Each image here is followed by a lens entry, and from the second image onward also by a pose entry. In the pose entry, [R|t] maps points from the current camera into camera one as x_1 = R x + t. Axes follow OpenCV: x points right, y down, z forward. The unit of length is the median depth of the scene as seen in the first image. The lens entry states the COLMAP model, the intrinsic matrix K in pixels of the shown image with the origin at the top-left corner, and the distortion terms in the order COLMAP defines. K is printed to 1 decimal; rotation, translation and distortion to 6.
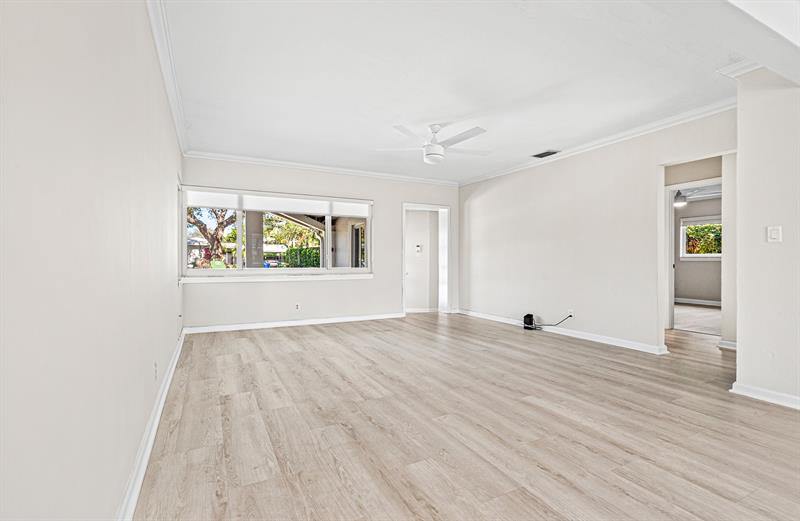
lens RADIAL K [[357.8, 0, 400.0], [0, 357.8, 260.5], [0, 0, 1]] dist [-0.002031, -0.000314]
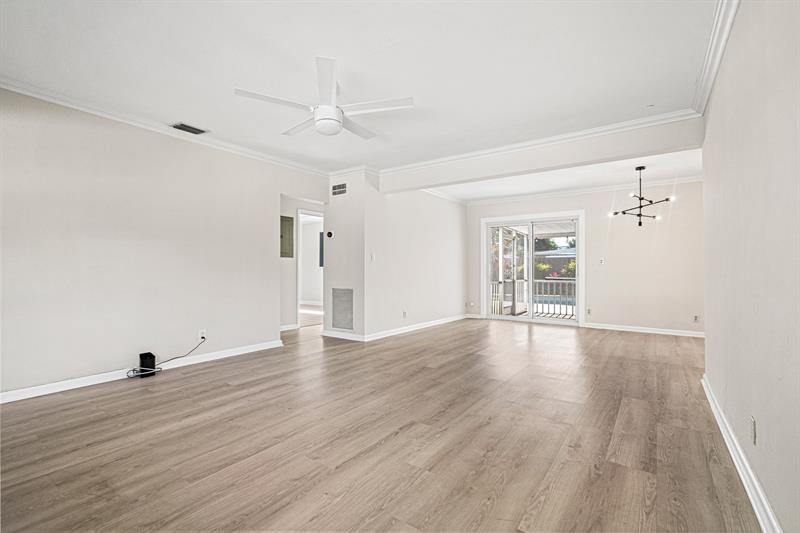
lens RADIAL K [[386.7, 0, 400.0], [0, 386.7, 266.5], [0, 0, 1]] dist [0.001035, 0.000585]
pose [[-0.472975, 0.007281, 0.881046, -0.895741], [-0.004705, 0.999931, -0.010789, -0.003056], [-0.881063, -0.009249, -0.472908, 1.725433]]
